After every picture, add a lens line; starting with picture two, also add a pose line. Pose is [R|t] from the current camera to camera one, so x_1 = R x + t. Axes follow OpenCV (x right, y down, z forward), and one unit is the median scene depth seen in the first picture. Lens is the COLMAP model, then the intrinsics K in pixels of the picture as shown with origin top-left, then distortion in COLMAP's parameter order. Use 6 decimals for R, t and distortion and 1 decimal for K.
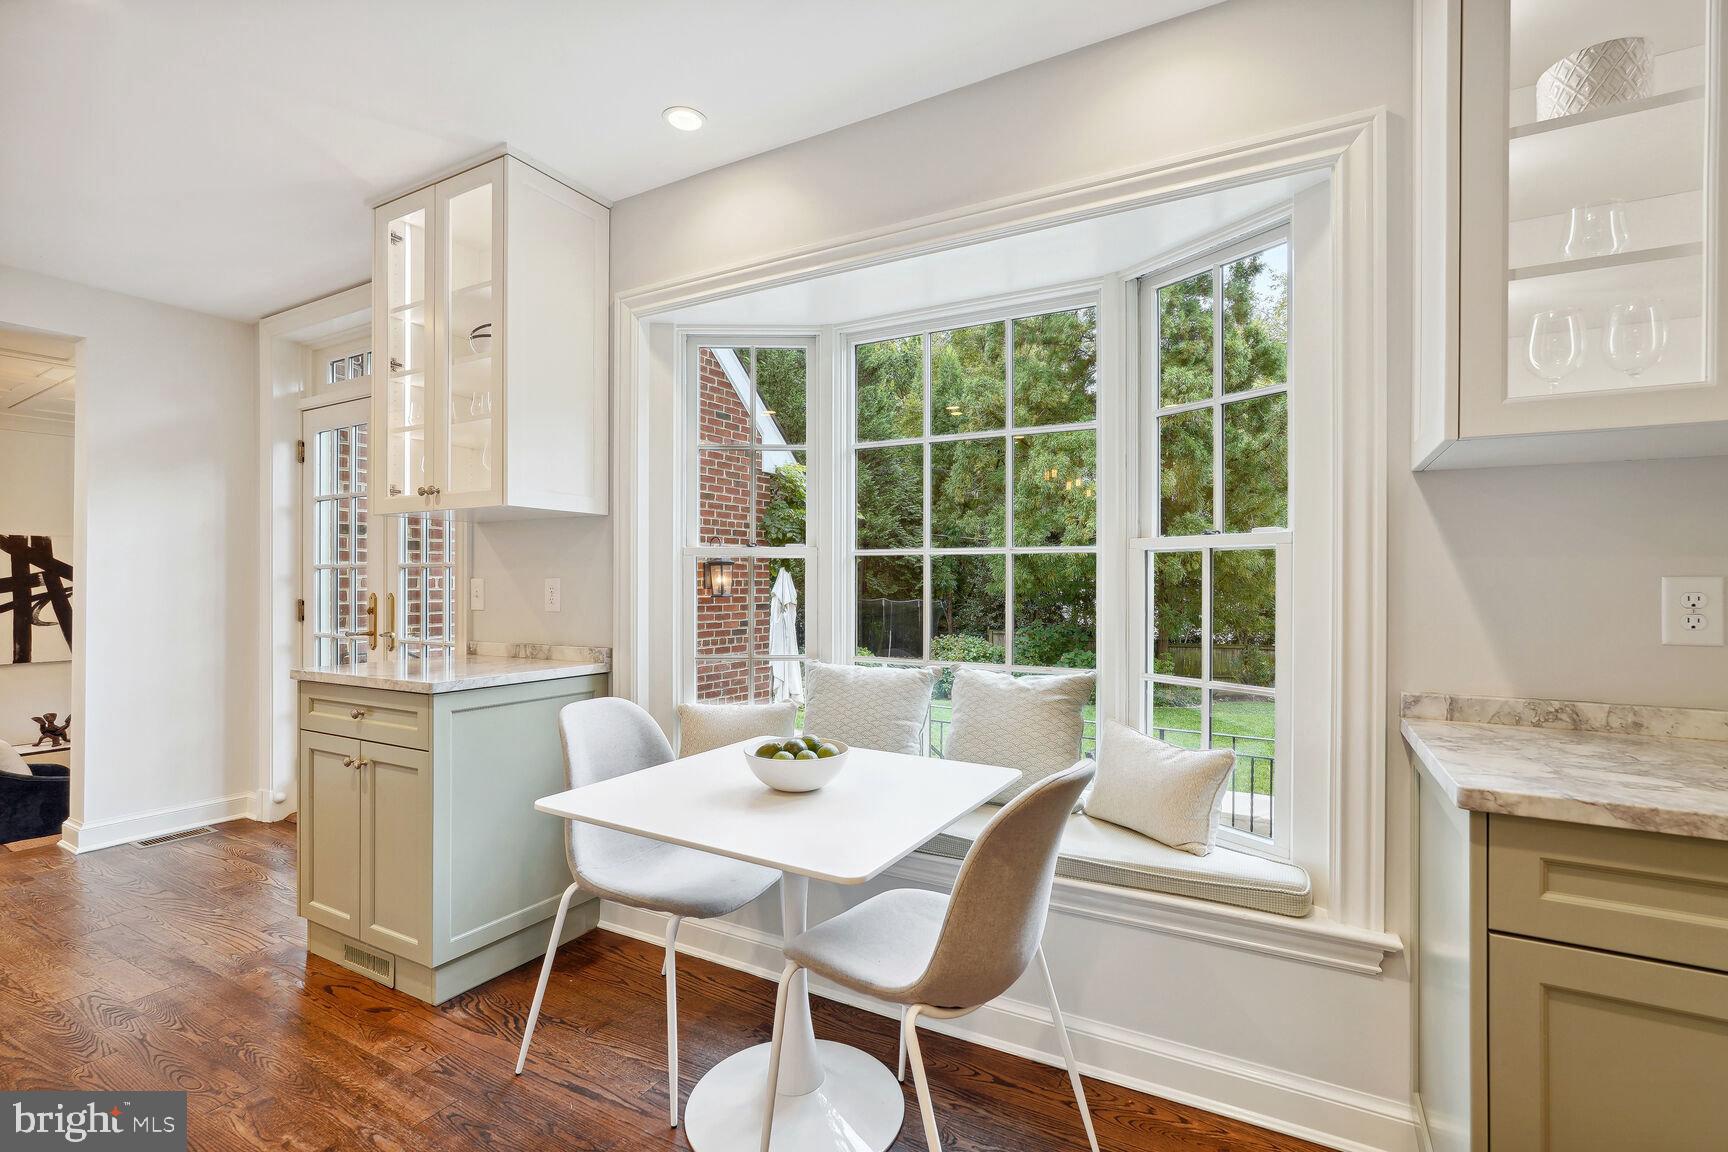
lens RADIAL K [[781.9, 0, 861.0], [0, 781.9, 583.7], [0, 0, 1]] dist [-0.000284, 0.000944]
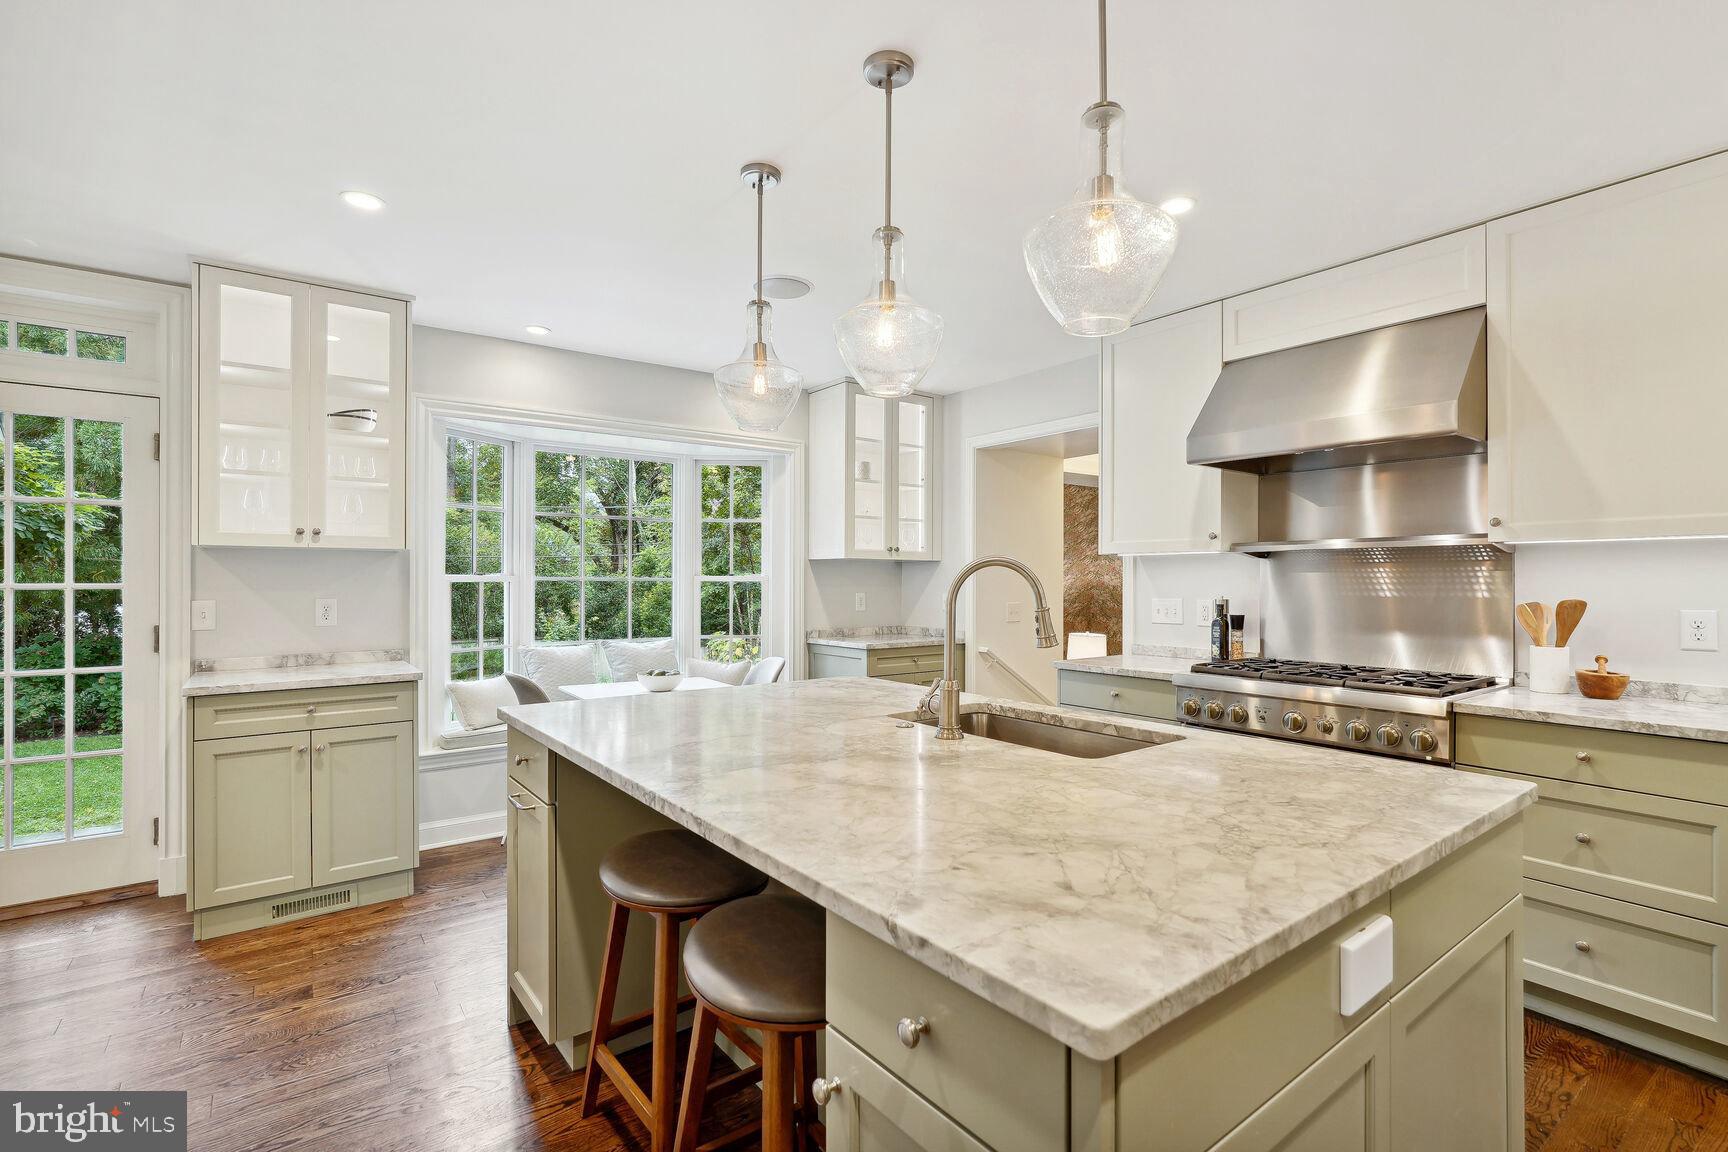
lens RADIAL K [[808.8, 0, 867.4], [0, 808.8, 583.7], [0, 0, 1]] dist [0.000806, 0.000087]
pose [[0.398820, -0.005306, 0.917014, -1.468574], [0.001444, 0.999986, 0.005158, -0.042762], [-0.917028, -0.000733, 0.398822, -0.349230]]
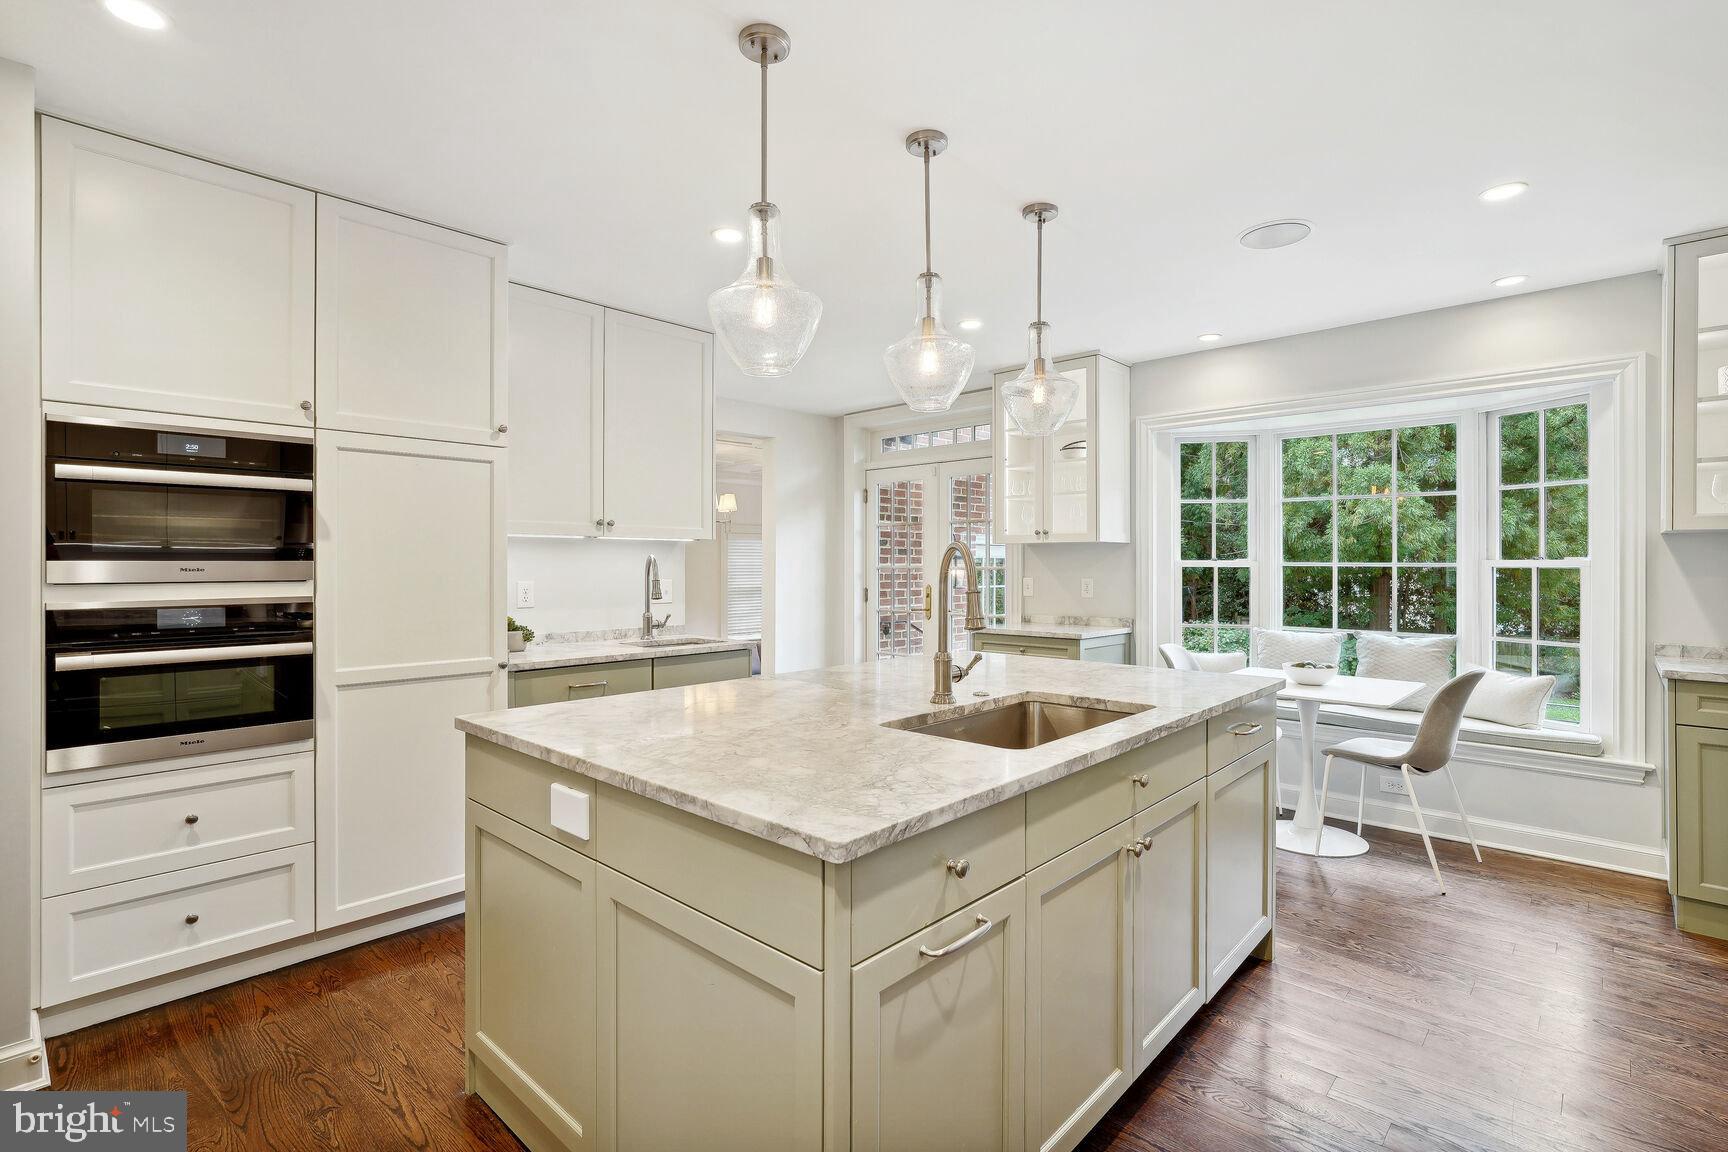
lens RADIAL K [[809.6, 0, 870.6], [0, 809.6, 562.3], [0, 0, 1]] dist [0.002099, 0.000503]
pose [[0.973306, -0.000624, -0.229509, -0.540224], [-0.000482, 0.999989, -0.004764, -0.040312], [0.229509, 0.004748, 0.973295, -1.017987]]
